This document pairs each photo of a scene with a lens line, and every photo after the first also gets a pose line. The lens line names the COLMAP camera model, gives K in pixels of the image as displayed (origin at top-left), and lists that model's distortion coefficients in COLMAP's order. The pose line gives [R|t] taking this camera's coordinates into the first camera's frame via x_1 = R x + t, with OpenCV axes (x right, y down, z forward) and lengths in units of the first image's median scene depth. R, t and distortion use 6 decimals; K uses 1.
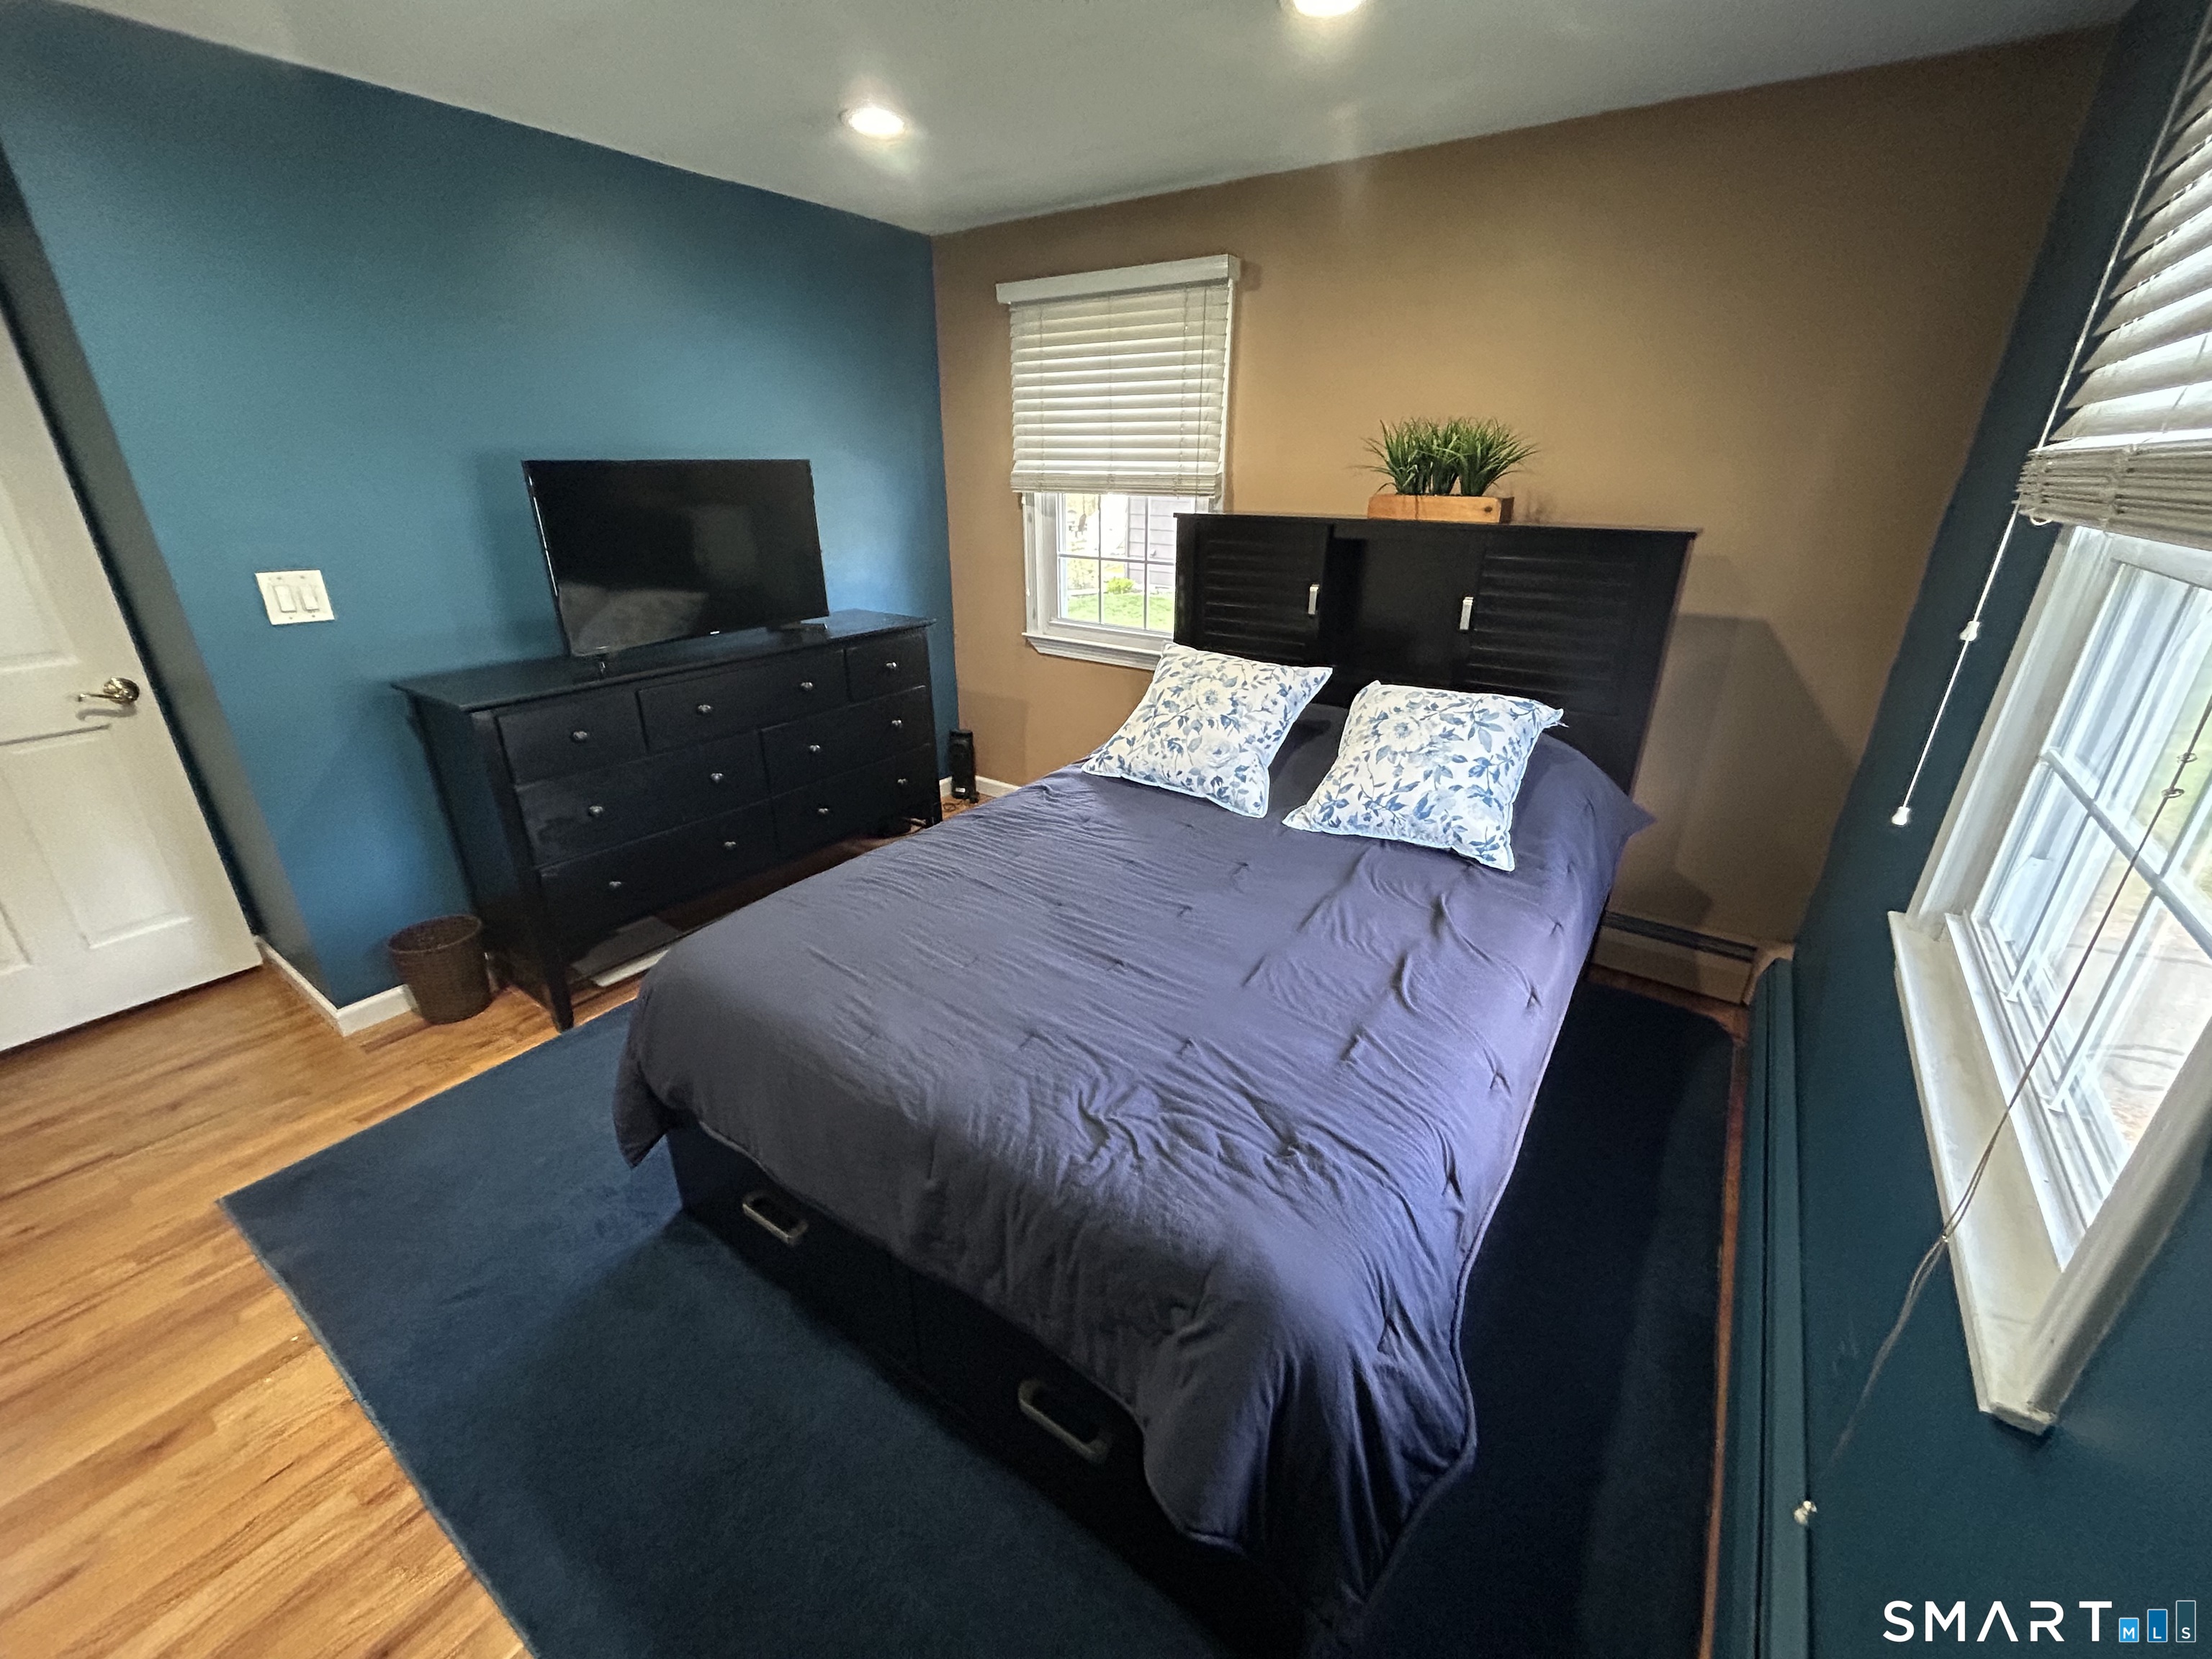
lens RADIAL K [[895.3, 0, 1121.7], [0, 895.3, 841.1], [0, 0, 1]] dist [0.000262, 0.001461]
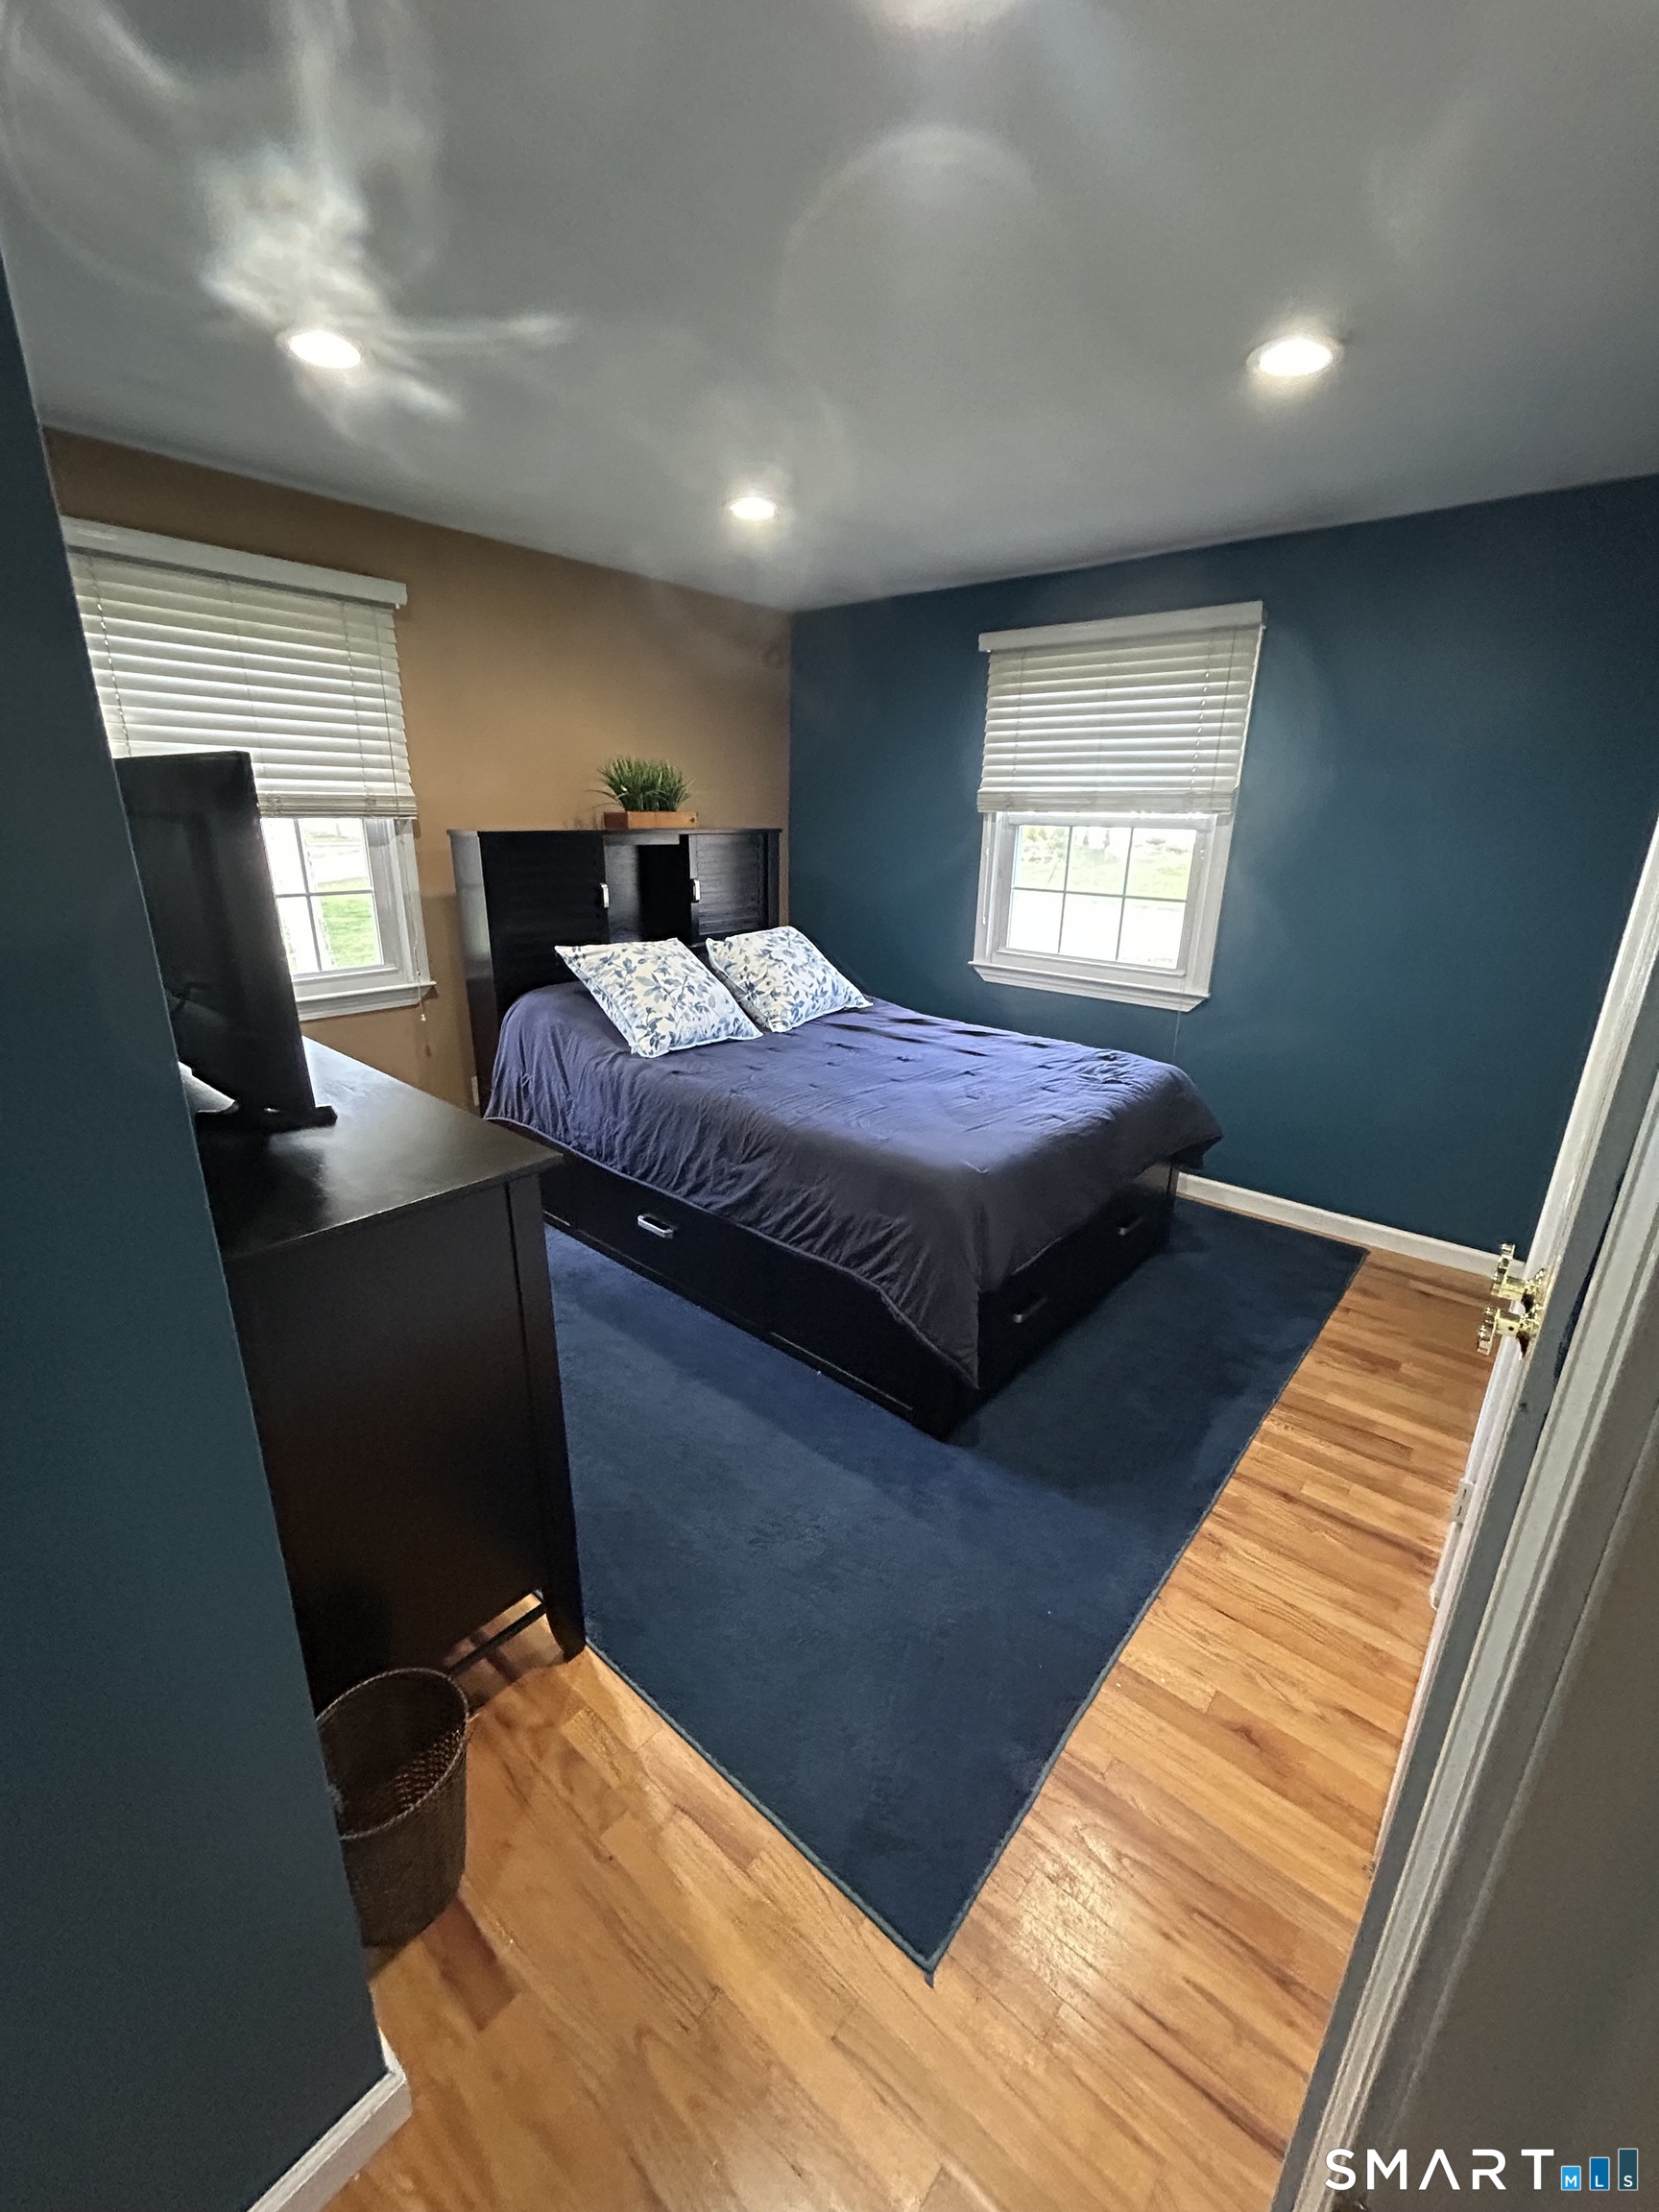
lens RADIAL K [[895.3, 0, 820.5], [0, 895.3, 1114.4], [0, 0, 1]] dist [0.000262, 0.001461]
pose [[0.103763, -0.322603, 0.940830, -1.137606], [0.372967, 0.889530, 0.263878, -0.239364], [-0.922024, 0.323518, 0.212621, 0.618035]]
